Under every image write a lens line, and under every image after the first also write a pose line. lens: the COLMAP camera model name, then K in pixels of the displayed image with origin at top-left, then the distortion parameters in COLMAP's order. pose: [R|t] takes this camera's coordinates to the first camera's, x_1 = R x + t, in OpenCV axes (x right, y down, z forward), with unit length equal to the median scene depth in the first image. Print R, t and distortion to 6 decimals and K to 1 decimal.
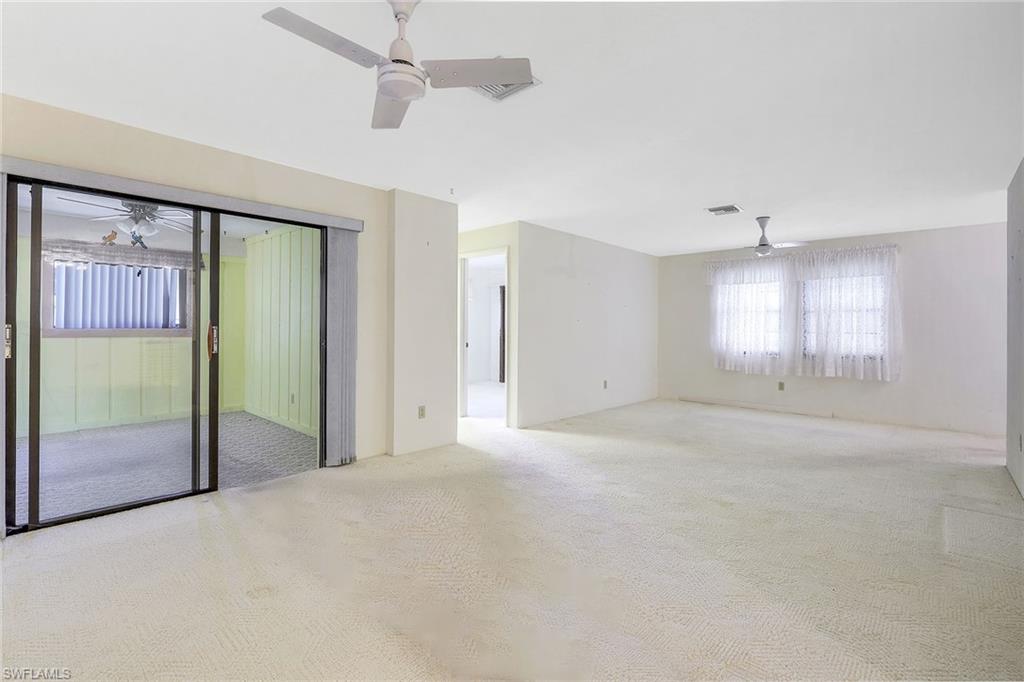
lens RADIAL K [[469.2, 0, 511.0], [0, 469.2, 329.2], [0, 0, 1]] dist [-0.021743, 0.000045]
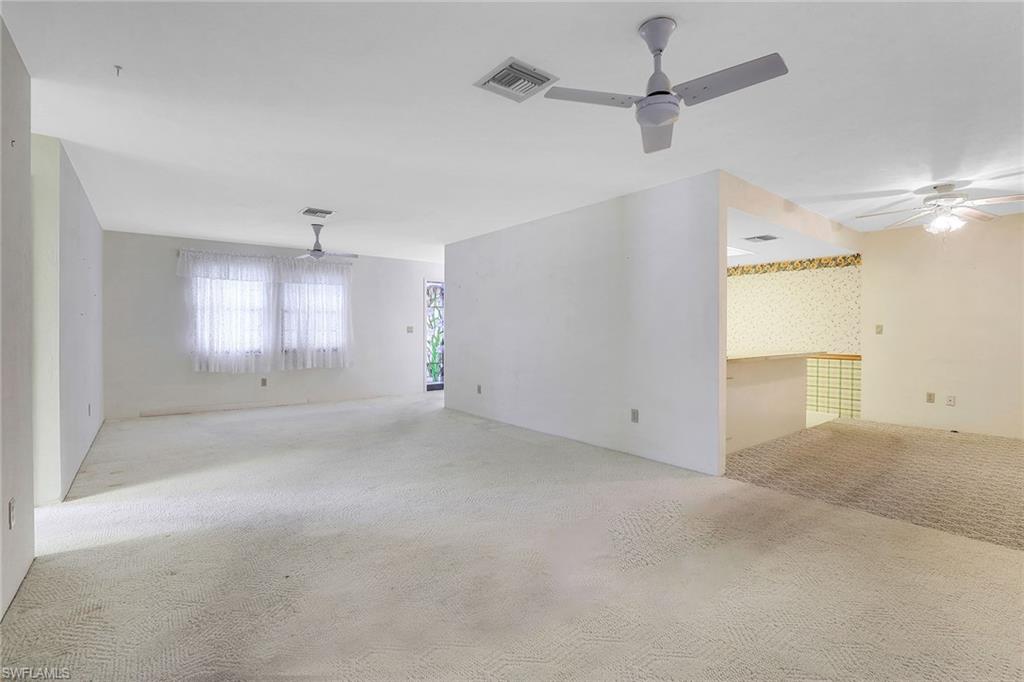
lens RADIAL K [[469.2, 0, 511.0], [0, 469.2, 329.2], [0, 0, 1]] dist [-0.021743, 0.000045]
pose [[0.158870, -0.006207, 0.987280, -0.372642], [-0.000307, 0.999980, 0.006336, -0.002952], [-0.987299, -0.001310, 0.158865, 0.304659]]
